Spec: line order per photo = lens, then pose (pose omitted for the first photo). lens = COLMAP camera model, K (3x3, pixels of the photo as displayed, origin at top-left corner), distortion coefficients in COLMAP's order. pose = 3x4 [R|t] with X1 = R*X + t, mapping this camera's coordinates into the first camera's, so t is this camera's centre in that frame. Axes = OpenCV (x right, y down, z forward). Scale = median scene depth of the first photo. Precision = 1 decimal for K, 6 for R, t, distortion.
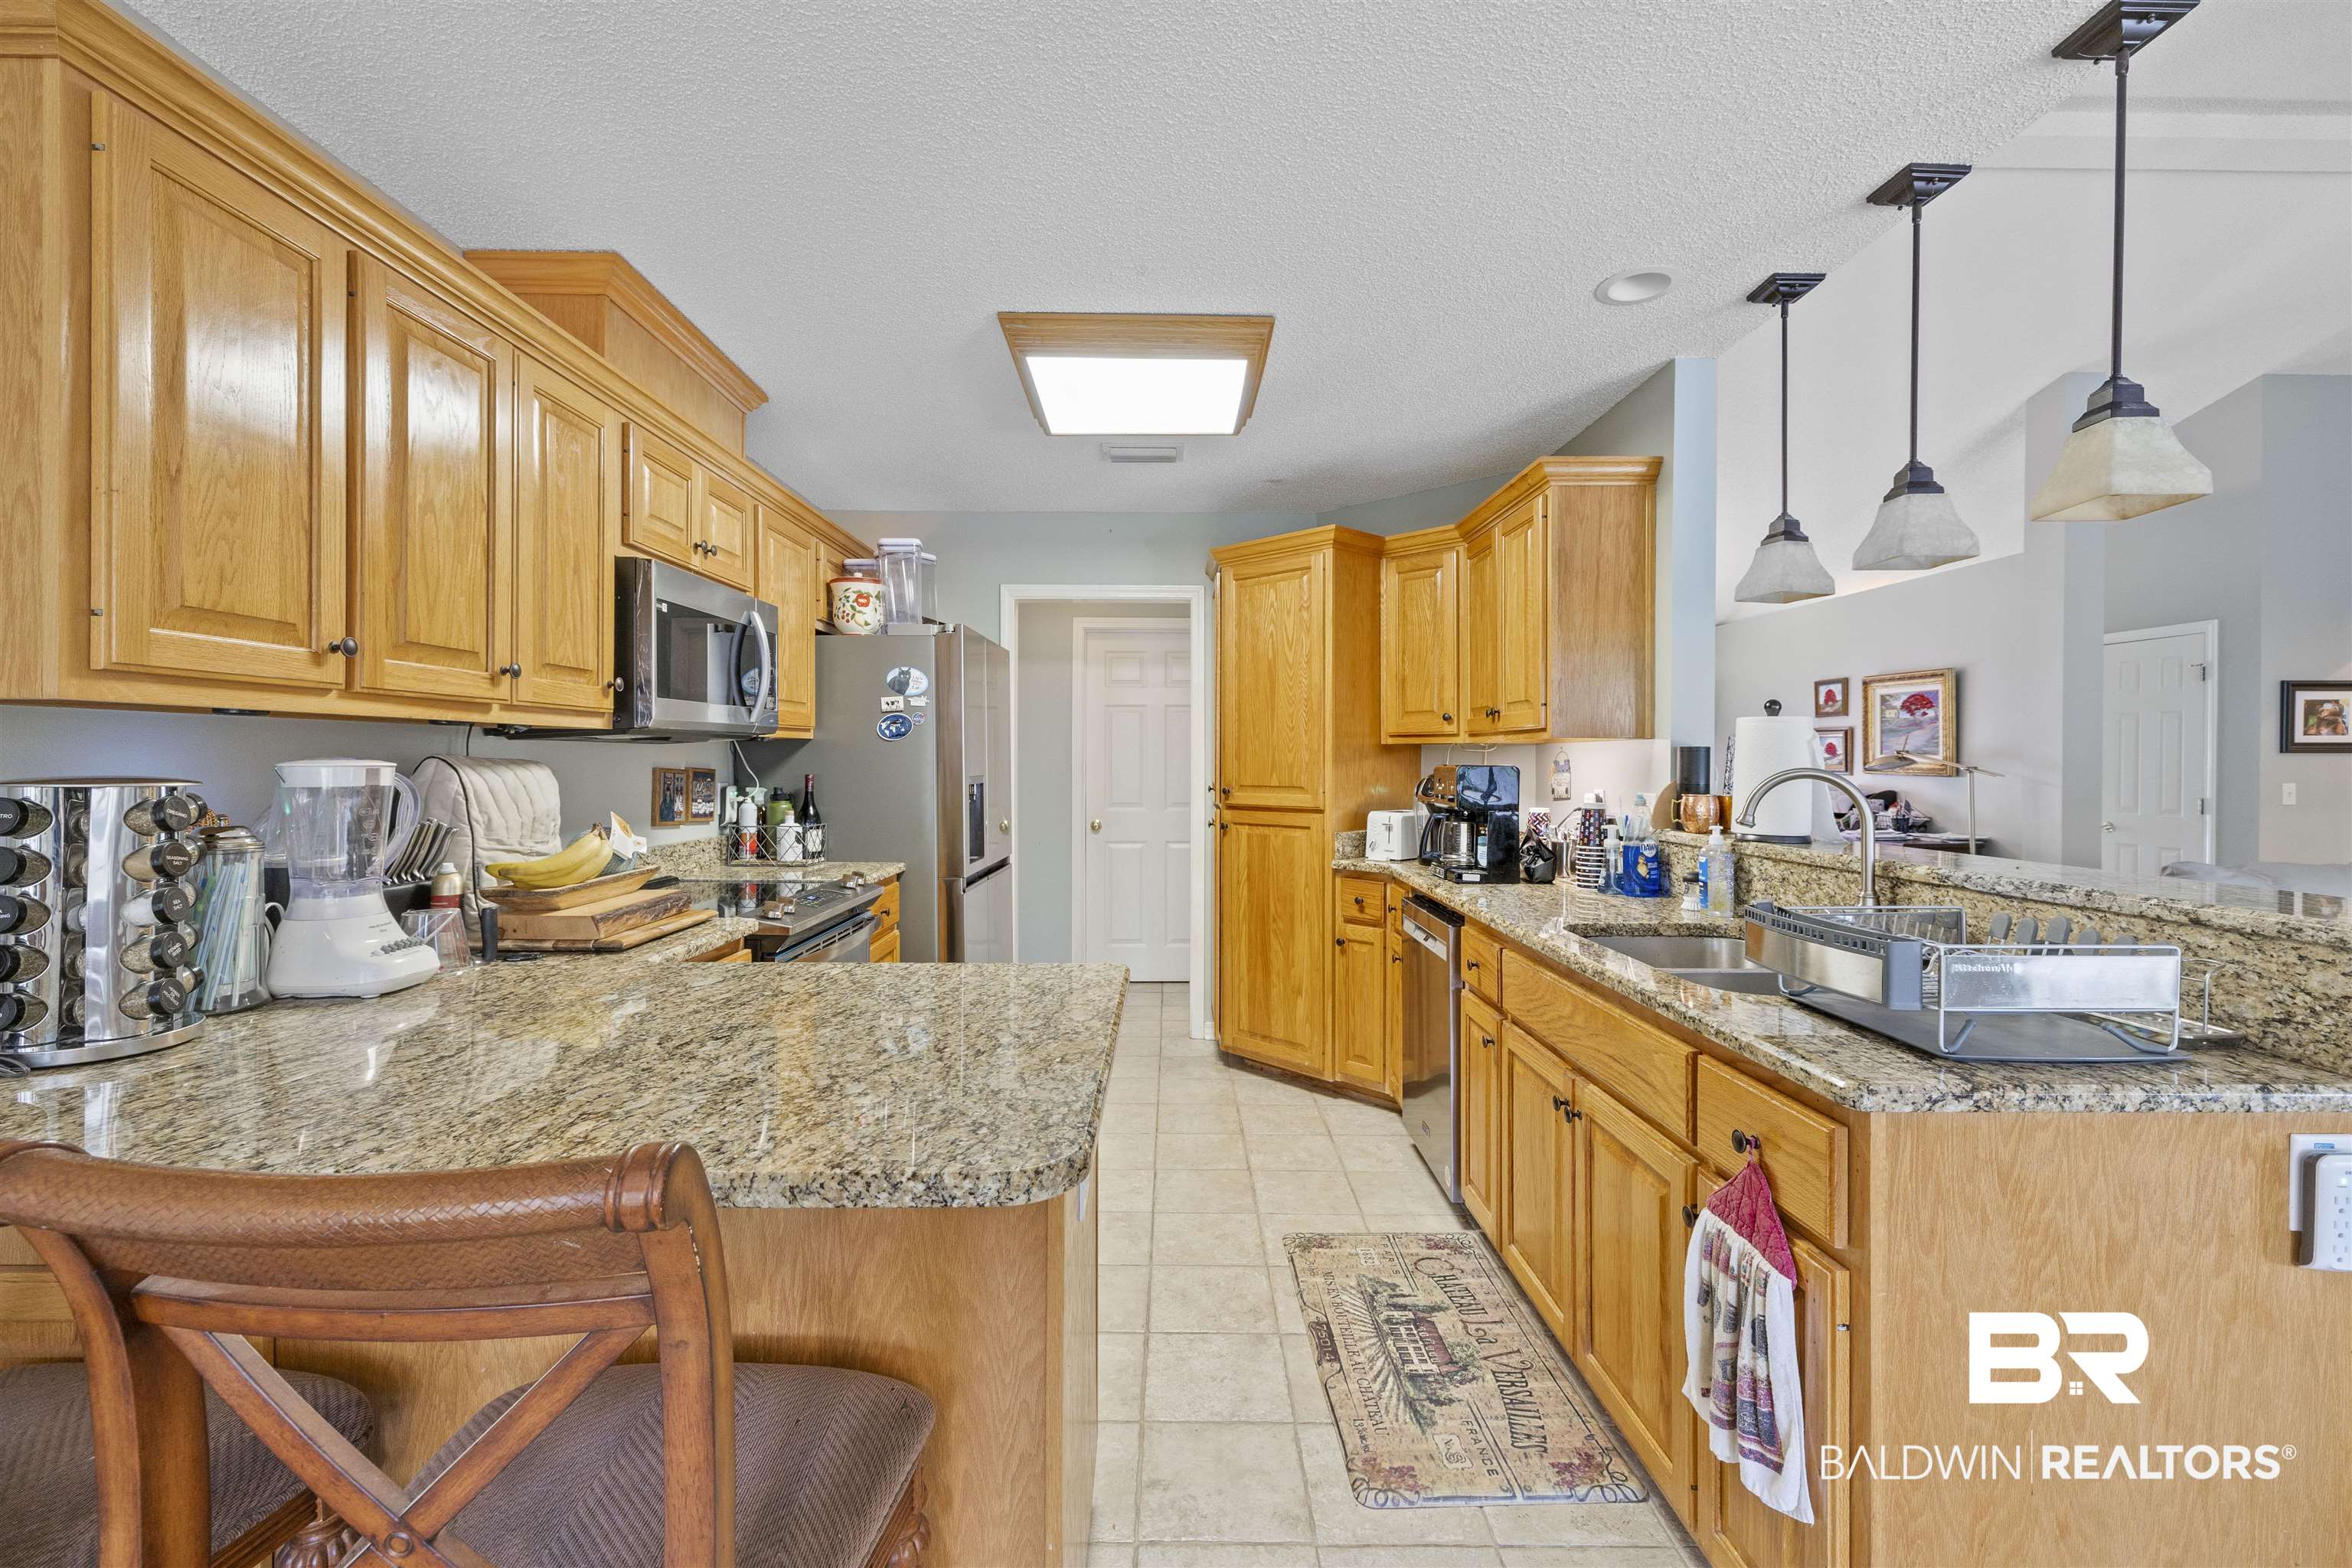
lens RADIAL K [[1014.0, 0, 1177.0], [0, 1014.0, 760.1], [0, 0, 1]] dist [-0.004151, 0.001359]
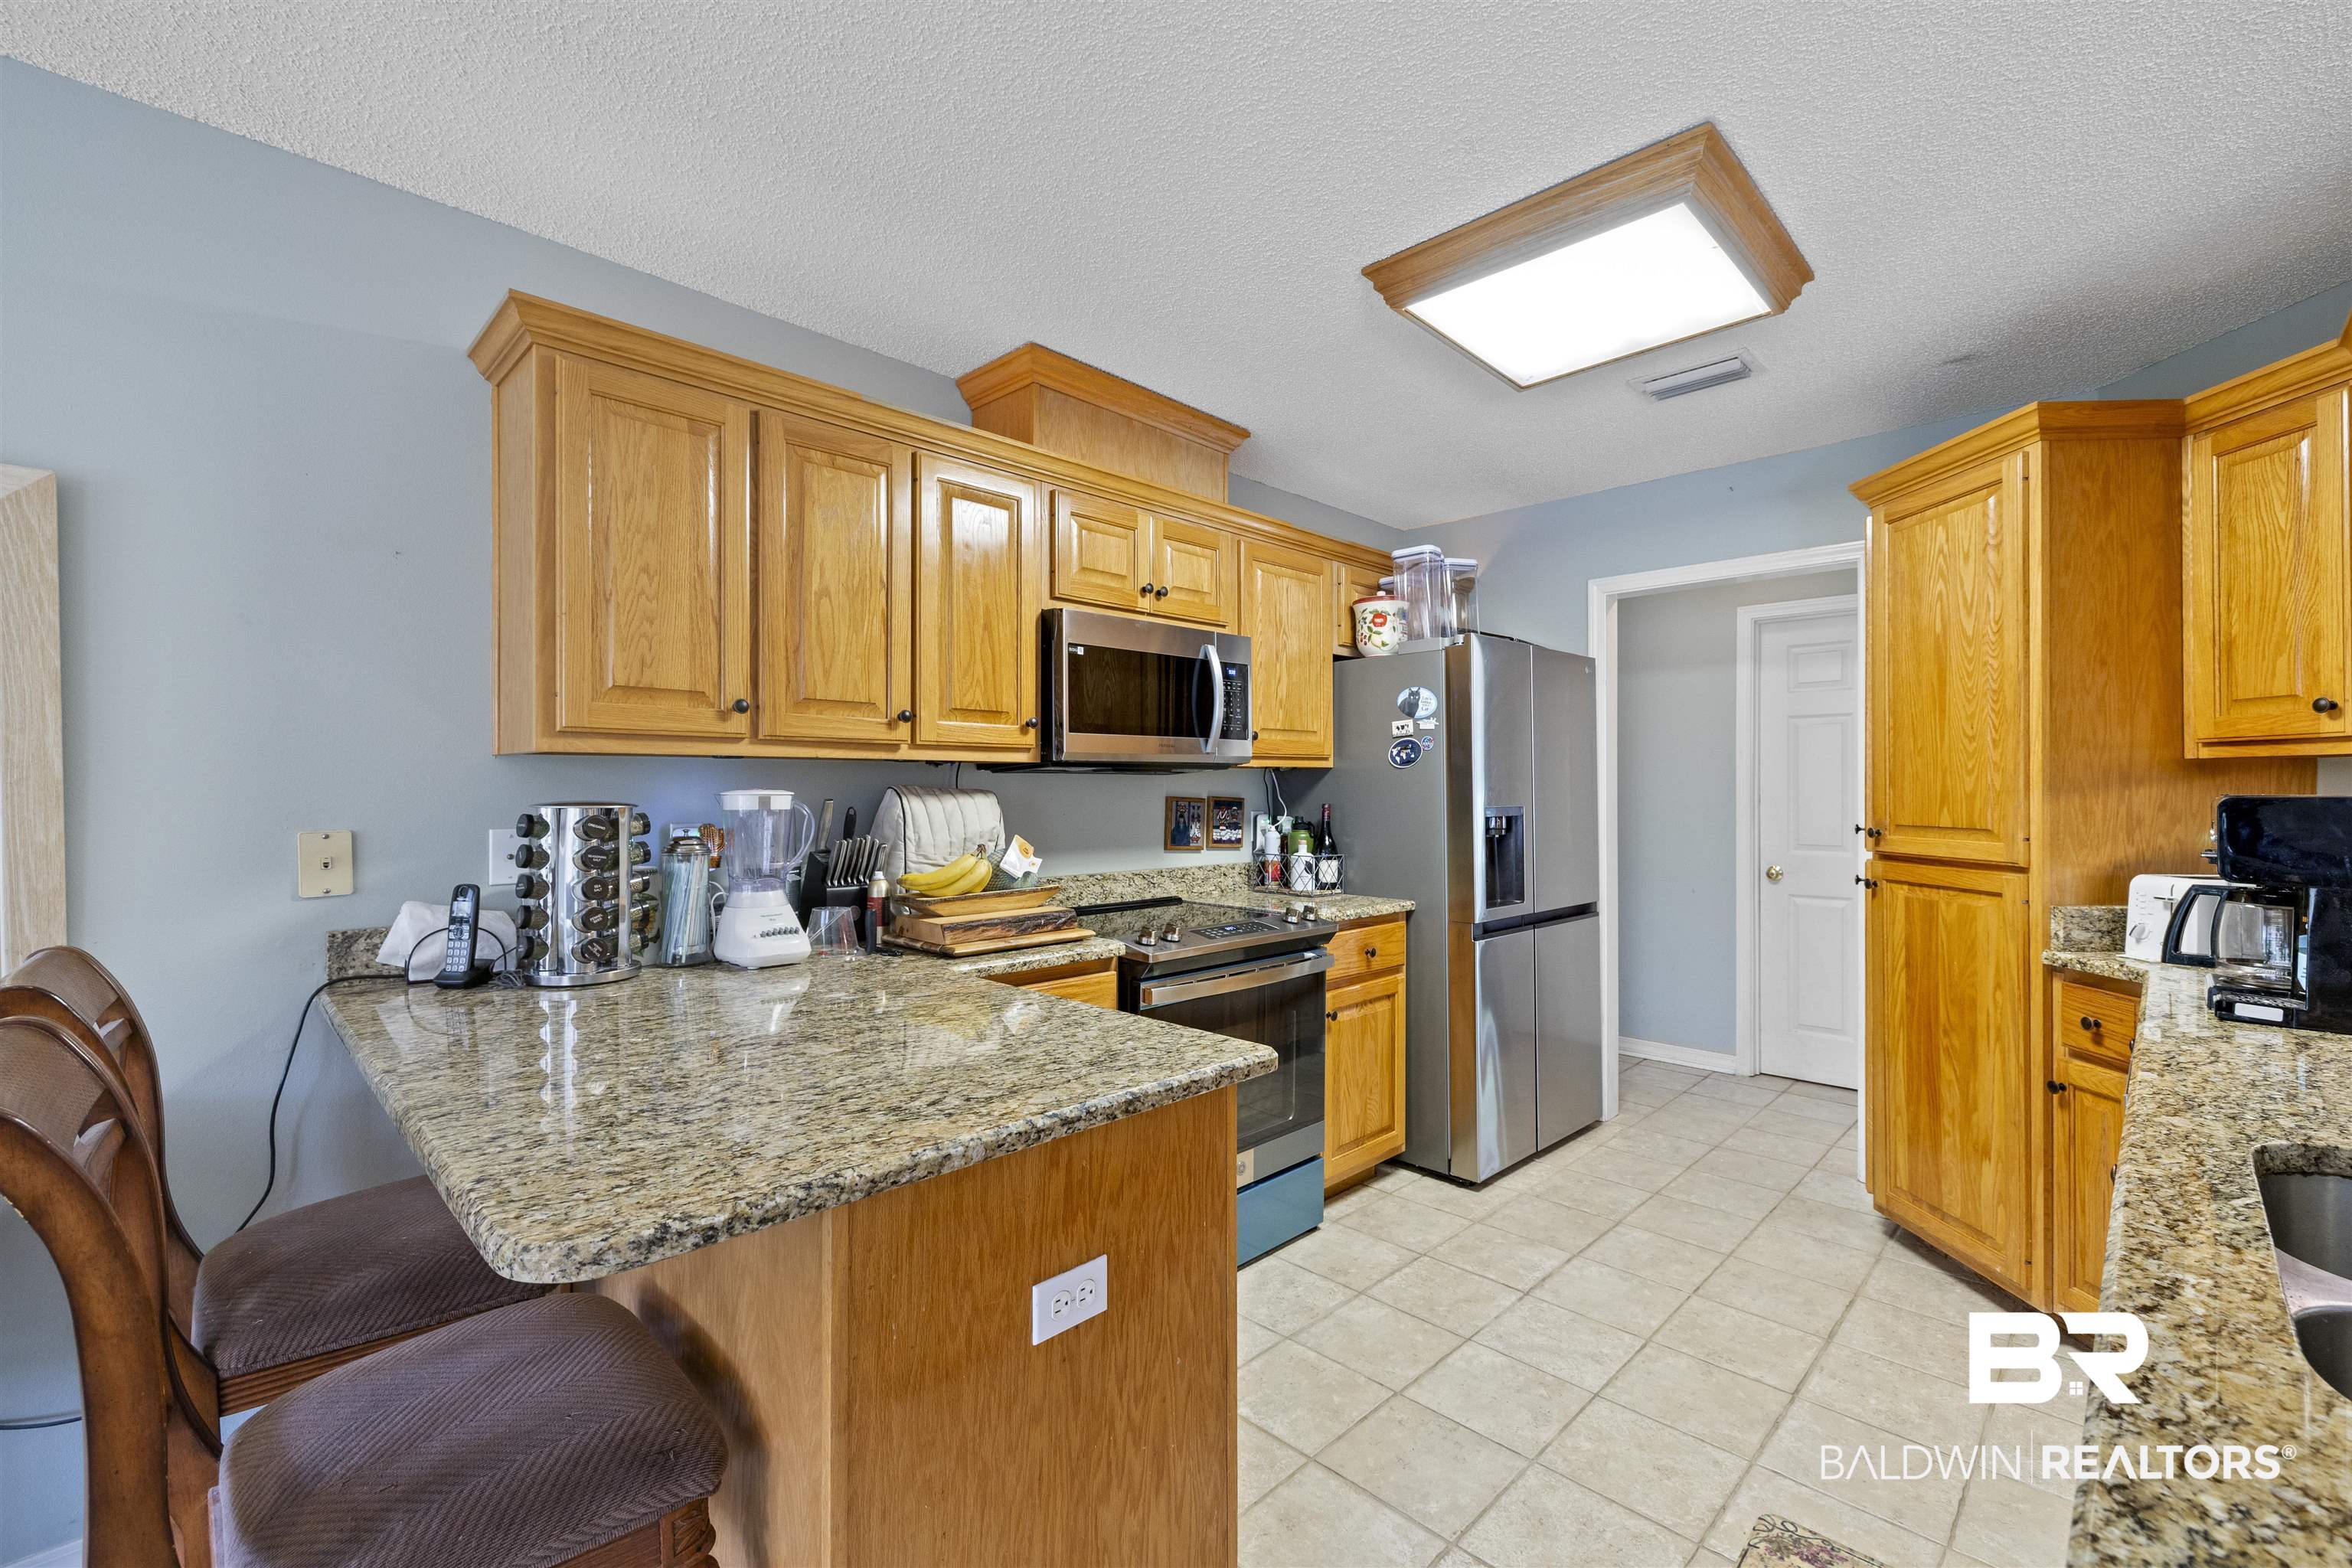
lens RADIAL K [[1014.0, 0, 1167.9], [0, 1014.0, 788.8], [0, 0, 1]] dist [-0.004151, 0.001359]
pose [[0.695670, -0.002840, -0.718356, 0.262195], [0.002529, 0.999996, -0.001504, 0.000796], [0.718357, -0.000770, 0.695674, 0.228403]]
